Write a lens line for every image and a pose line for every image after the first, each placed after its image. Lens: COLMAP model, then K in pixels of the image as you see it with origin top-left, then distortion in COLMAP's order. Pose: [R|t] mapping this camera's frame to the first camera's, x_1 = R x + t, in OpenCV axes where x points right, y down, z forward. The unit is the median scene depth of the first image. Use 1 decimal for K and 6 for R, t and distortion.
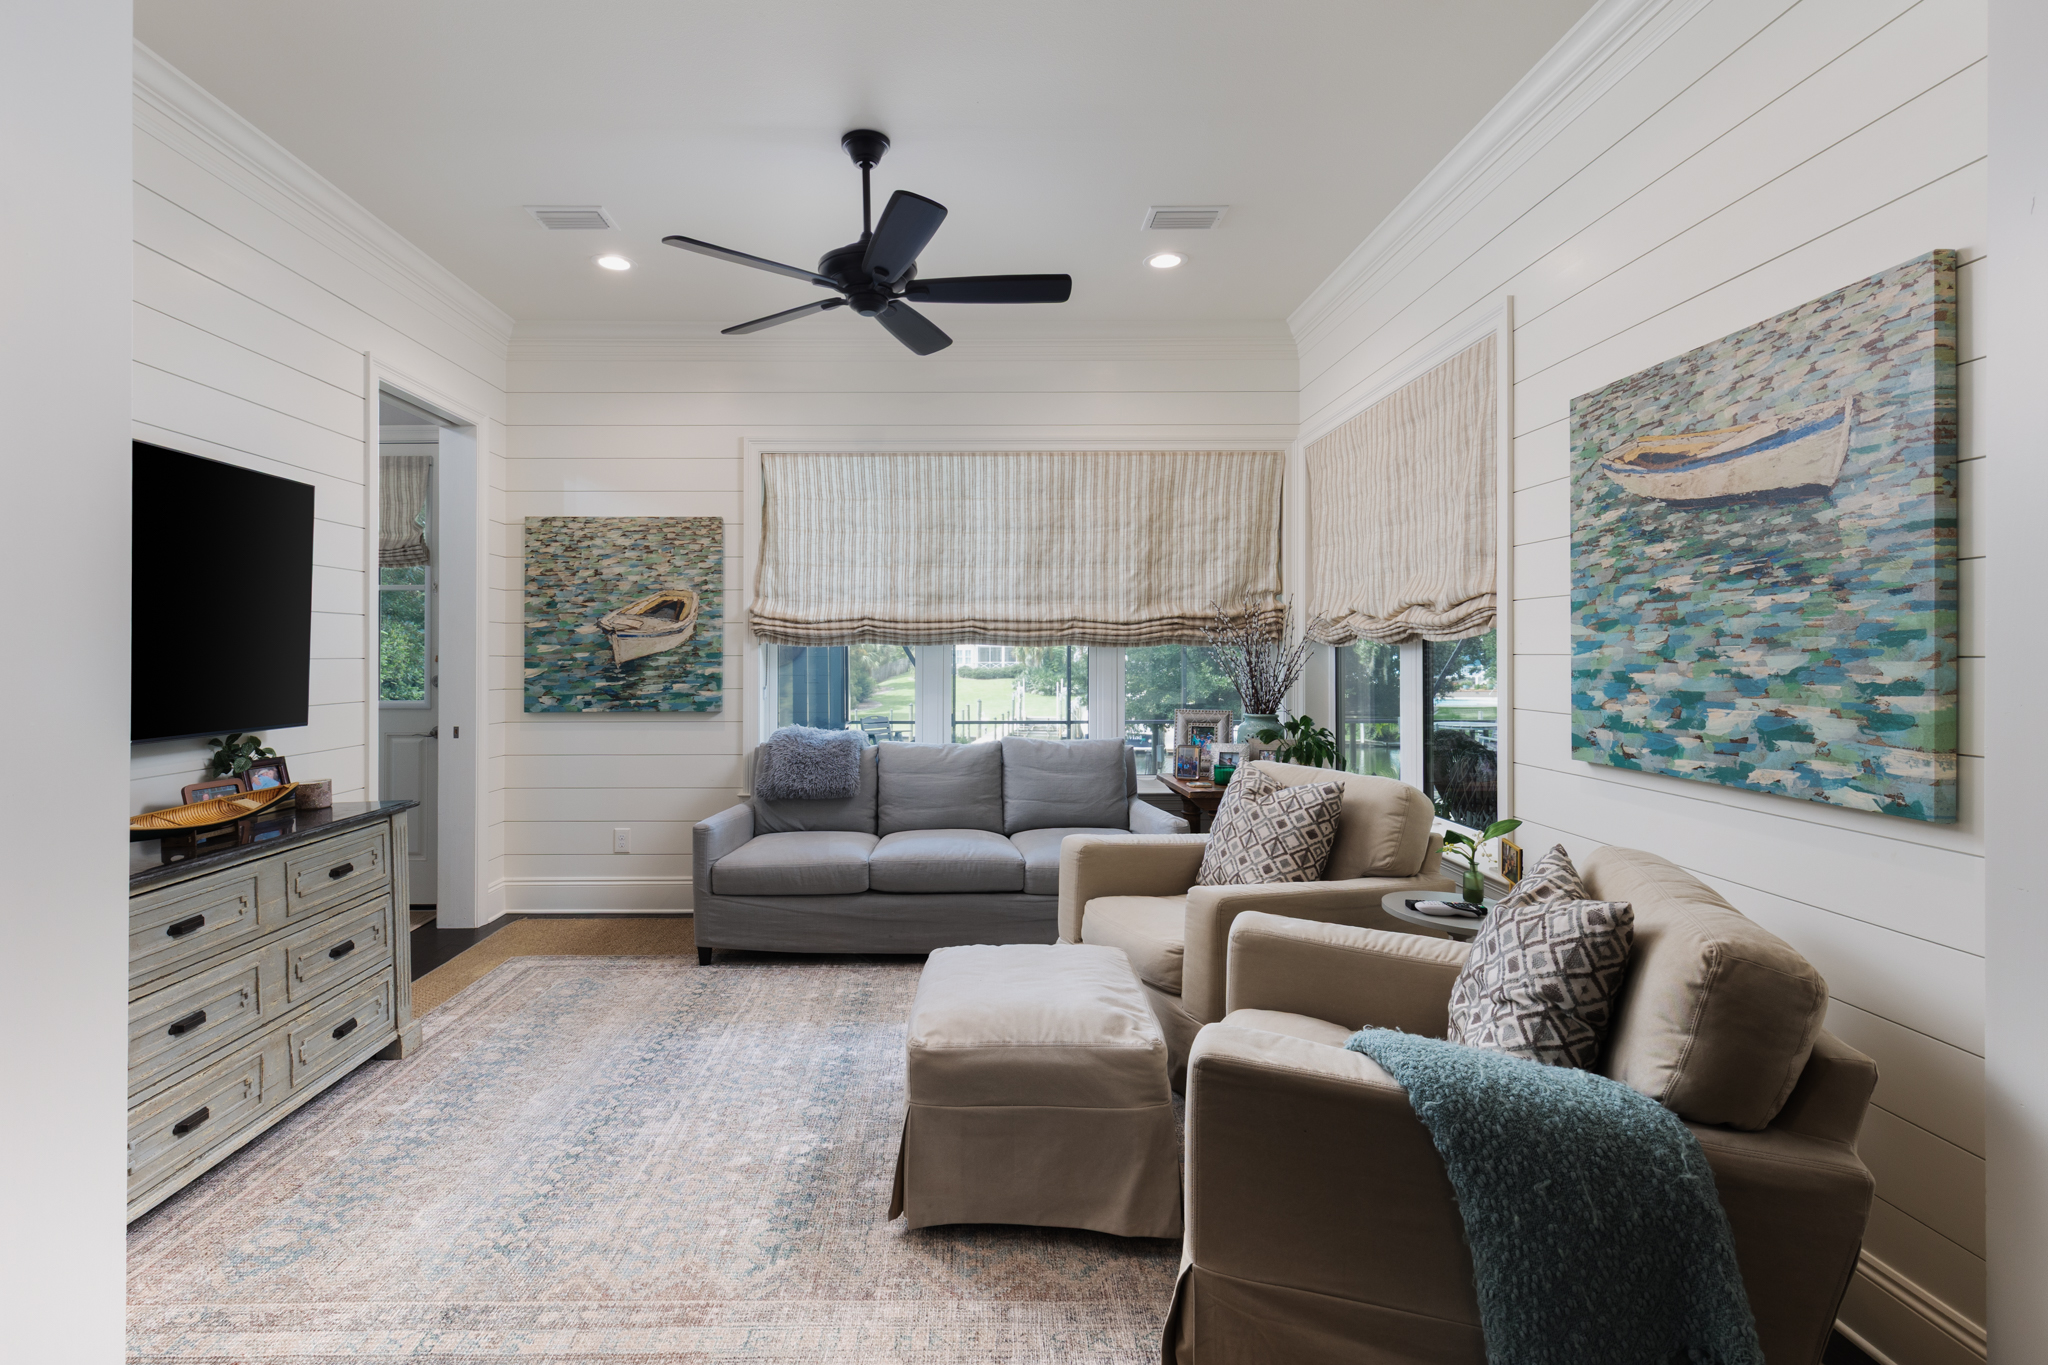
lens RADIAL K [[922.3, 0, 1015.2], [0, 922.3, 637.1], [0, 0, 1]] dist [0.015256, -0.012981]
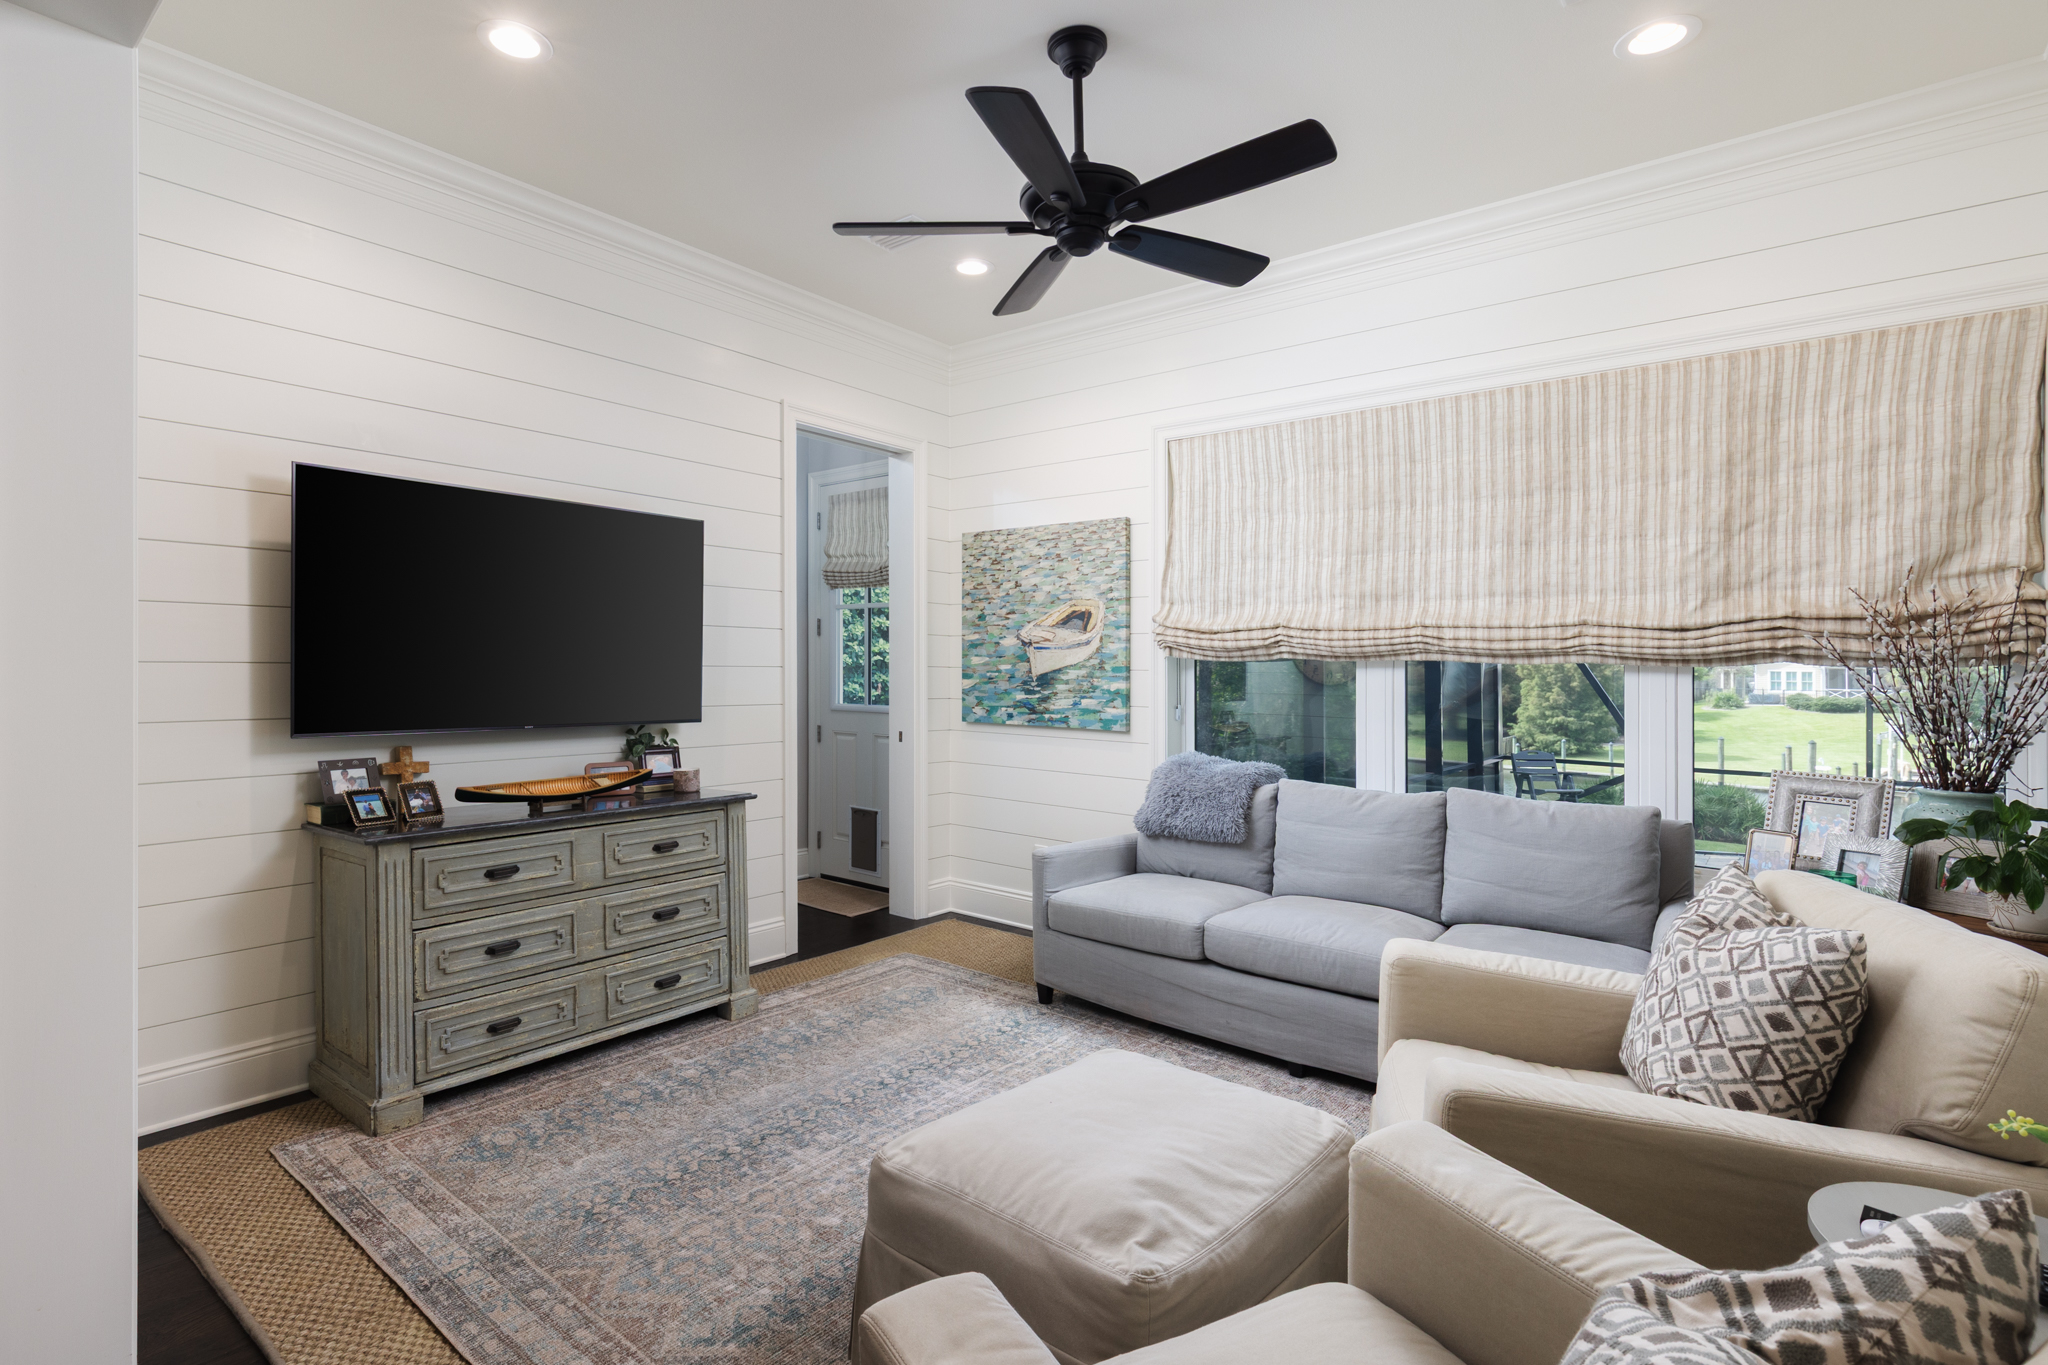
lens RADIAL K [[992.4, 0, 1024.5], [0, 992.4, 653.9], [0, 0, 1]] dist [-0.000739, -0.000633]
pose [[0.754116, 0.003144, -0.656733, 0.249917], [-0.002507, 0.999995, 0.001908, 0.002936], [0.656736, 0.000208, 0.754121, 0.200144]]
